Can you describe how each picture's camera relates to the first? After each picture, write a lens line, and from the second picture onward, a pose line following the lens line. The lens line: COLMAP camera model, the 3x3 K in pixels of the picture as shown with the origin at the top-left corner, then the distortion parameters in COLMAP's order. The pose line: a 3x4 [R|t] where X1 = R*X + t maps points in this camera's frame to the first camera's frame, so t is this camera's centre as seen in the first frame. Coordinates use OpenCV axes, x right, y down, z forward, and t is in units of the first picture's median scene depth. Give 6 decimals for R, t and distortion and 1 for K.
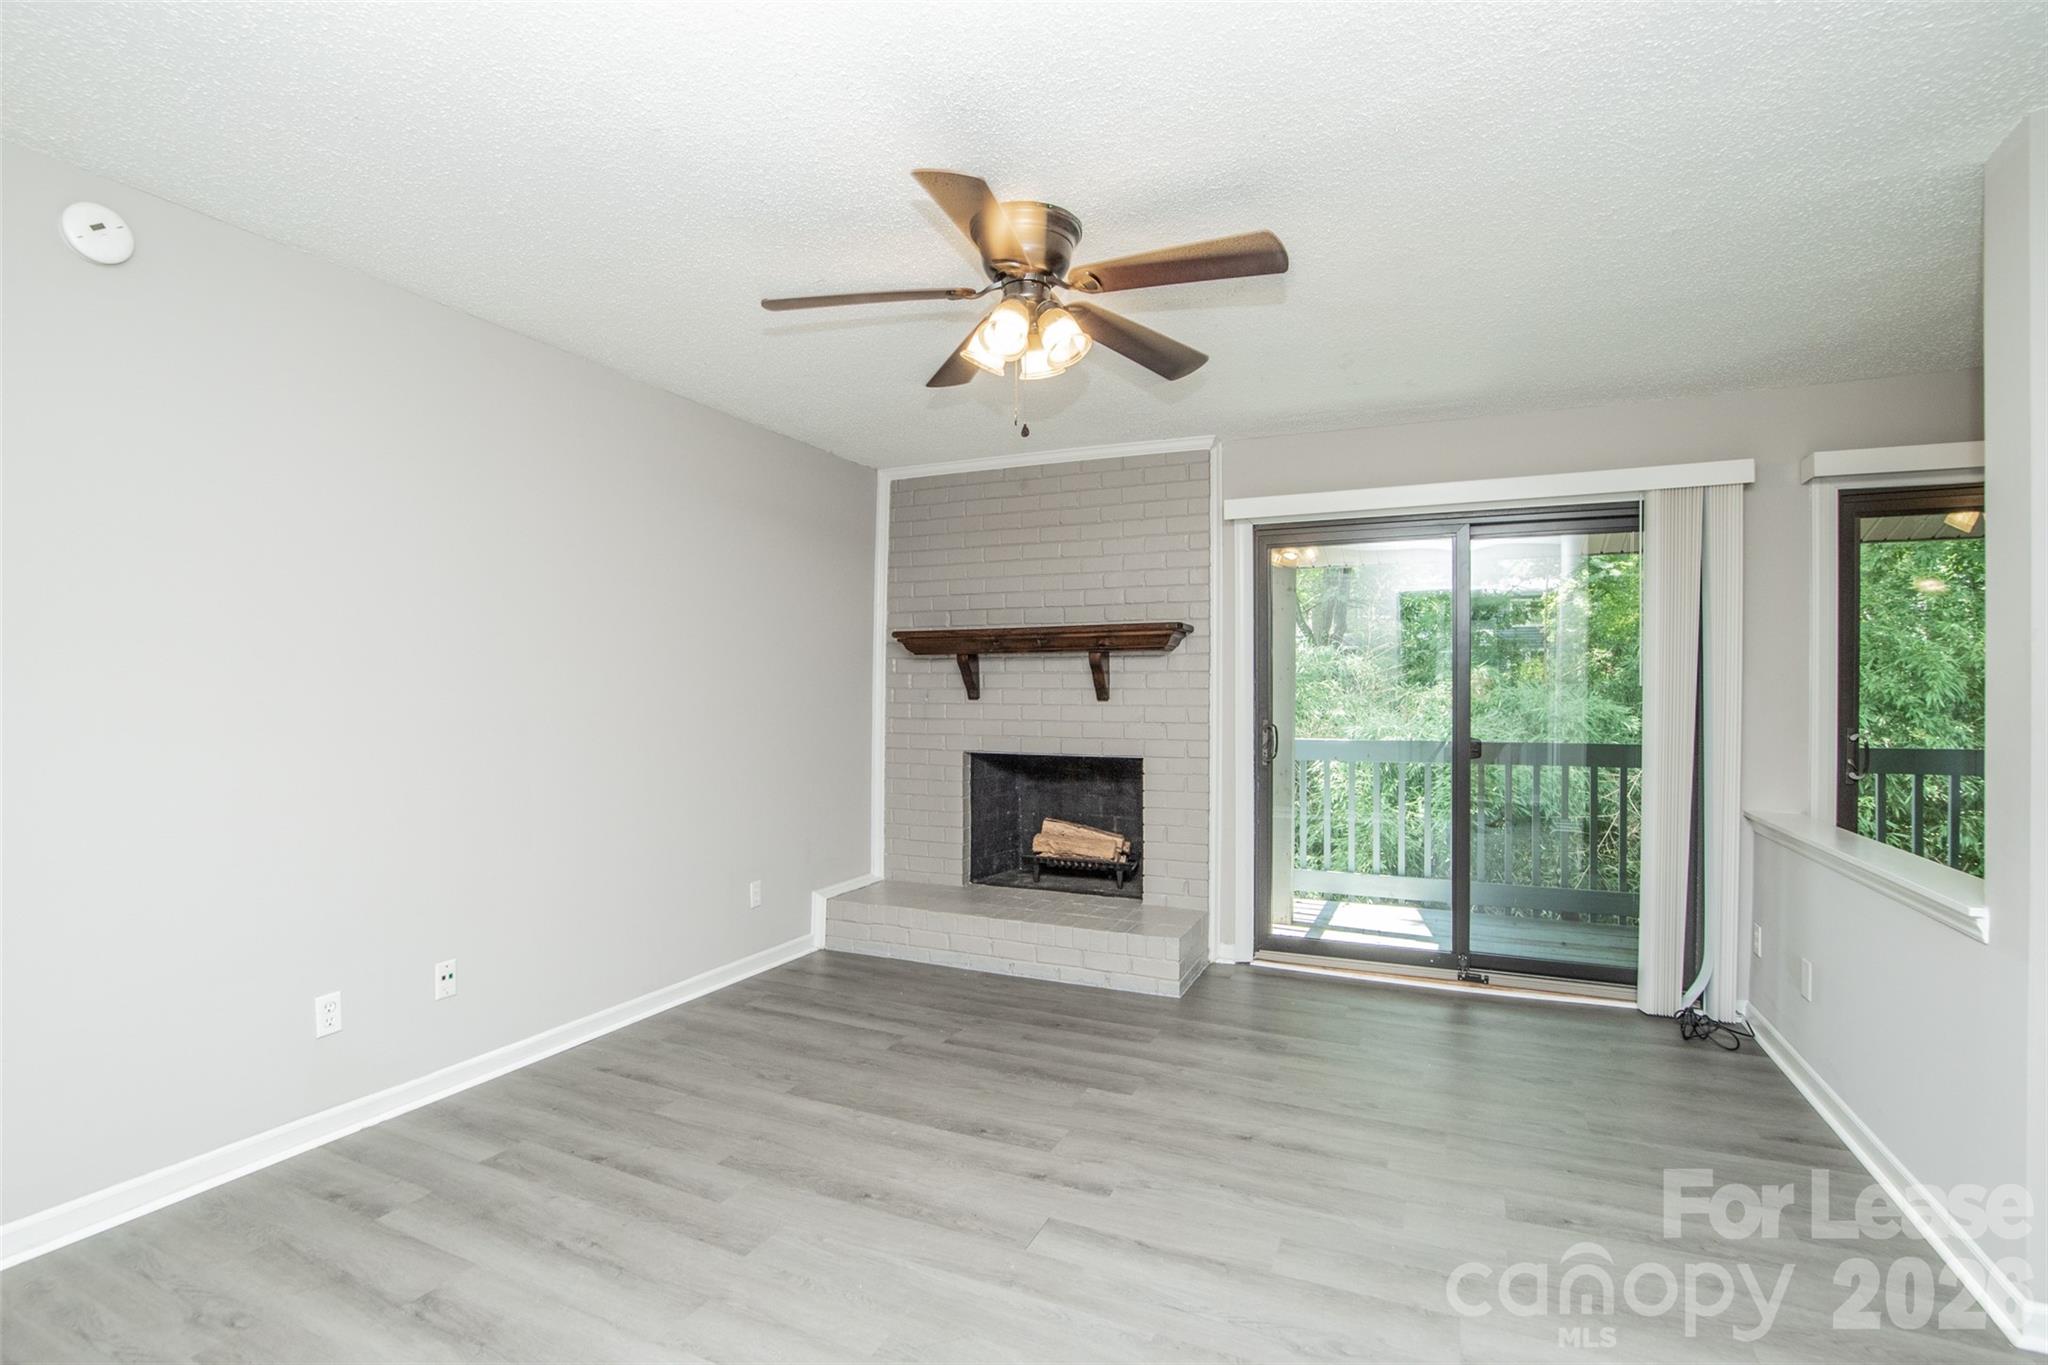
lens RADIAL K [[953.6, 0, 1013.0], [0, 953.6, 691.3], [0, 0, 1]] dist [-0.042222, 0.007568]
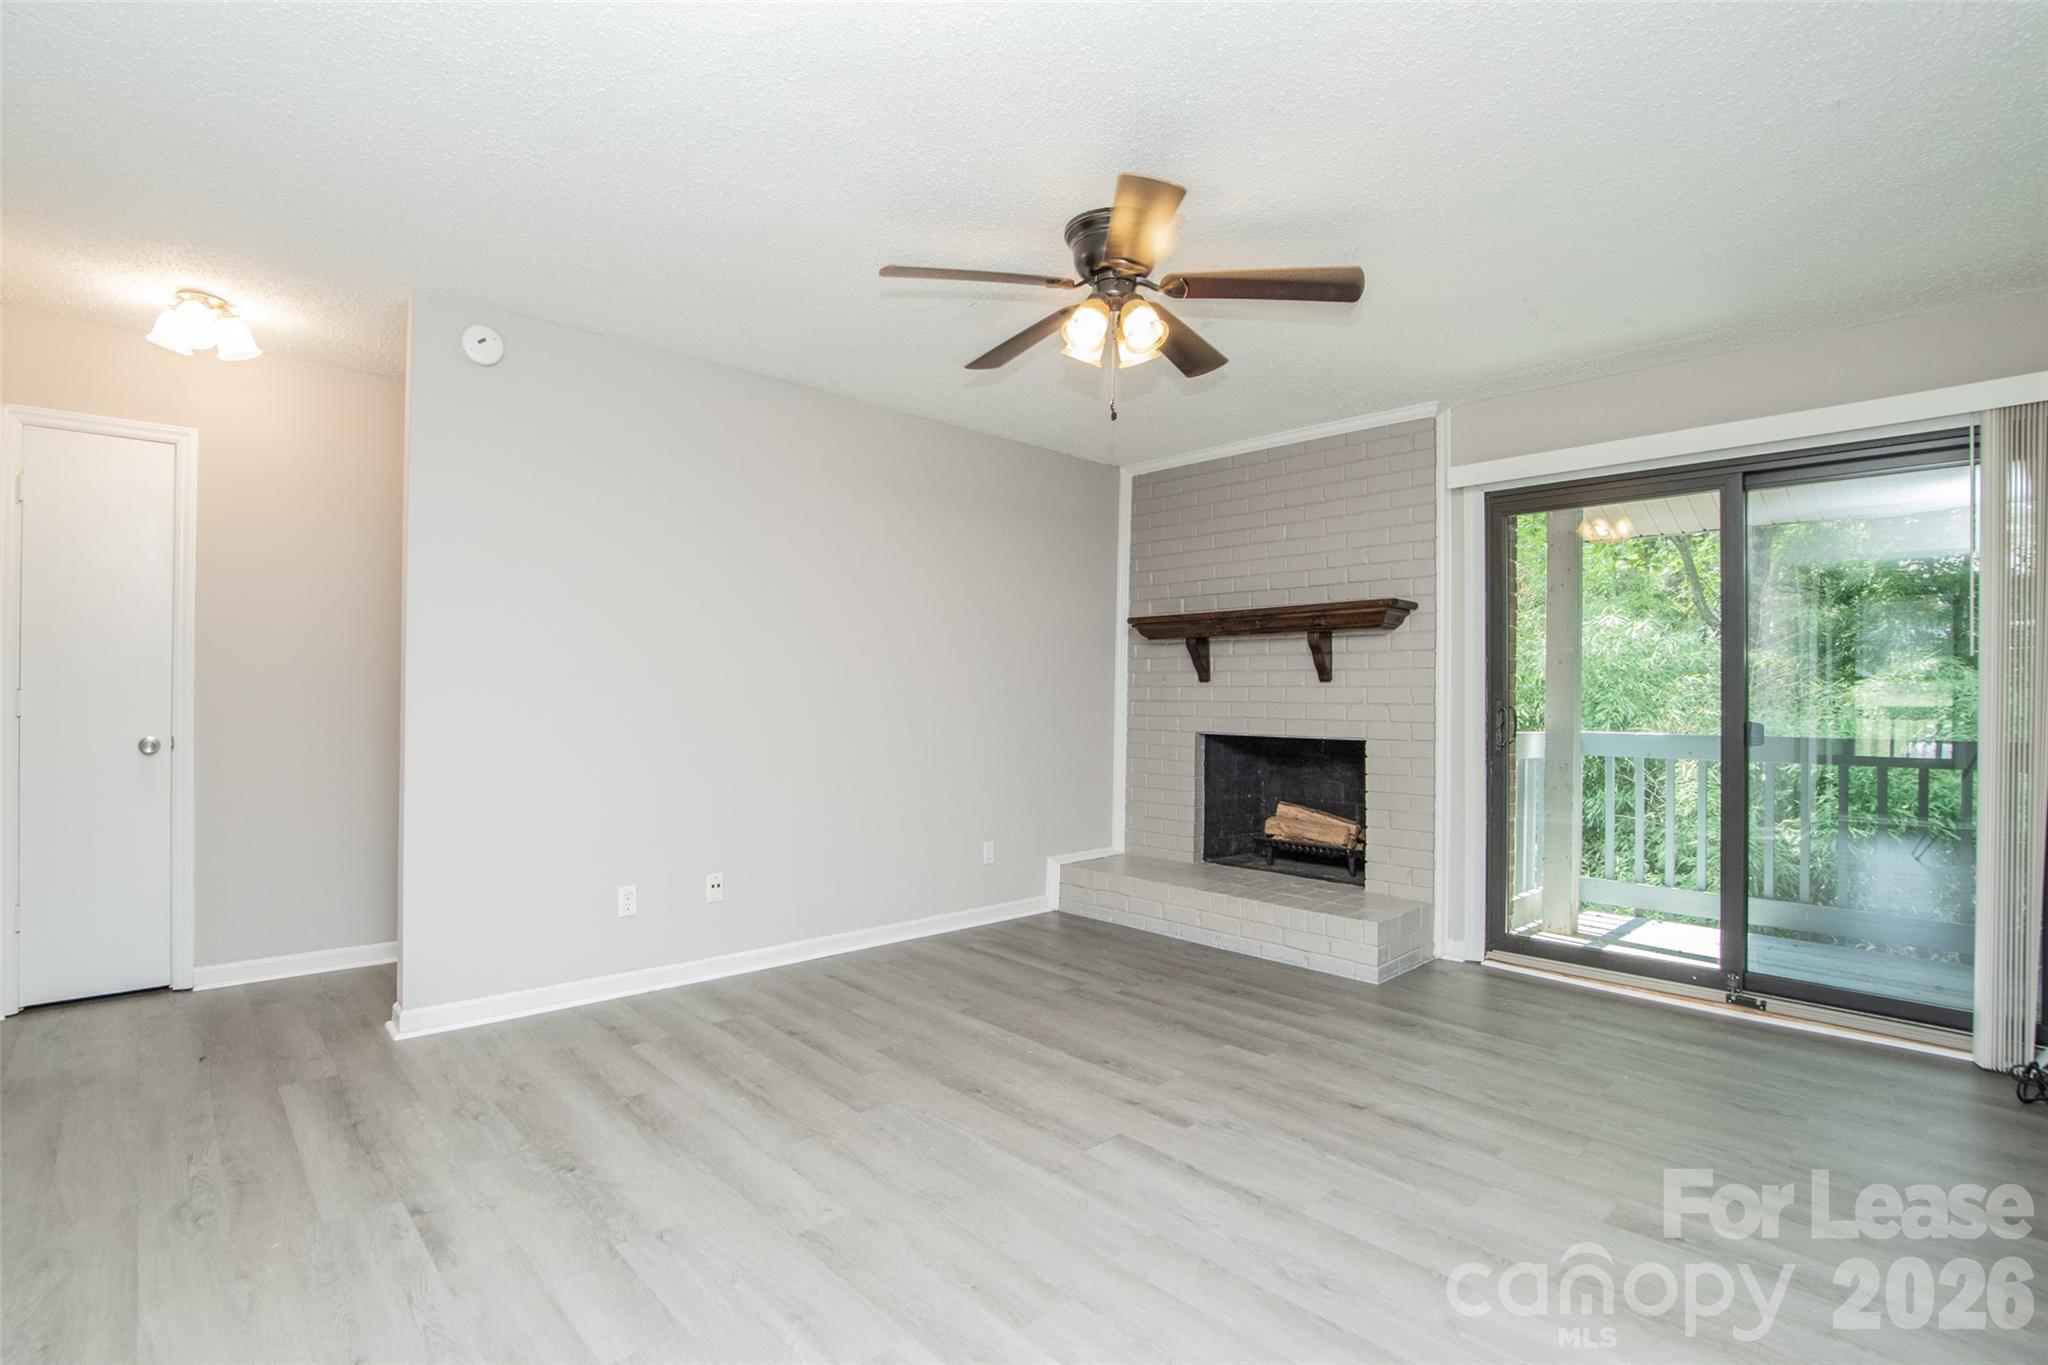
lens RADIAL K [[953.6, 0, 1013.0], [0, 953.6, 691.3], [0, 0, 1]] dist [-0.042222, 0.007568]
pose [[0.925680, 0.003874, -0.378288, 0.188807], [-0.006487, 0.999963, -0.005633, 0.030977], [0.378252, 0.007668, 0.925671, -0.034994]]
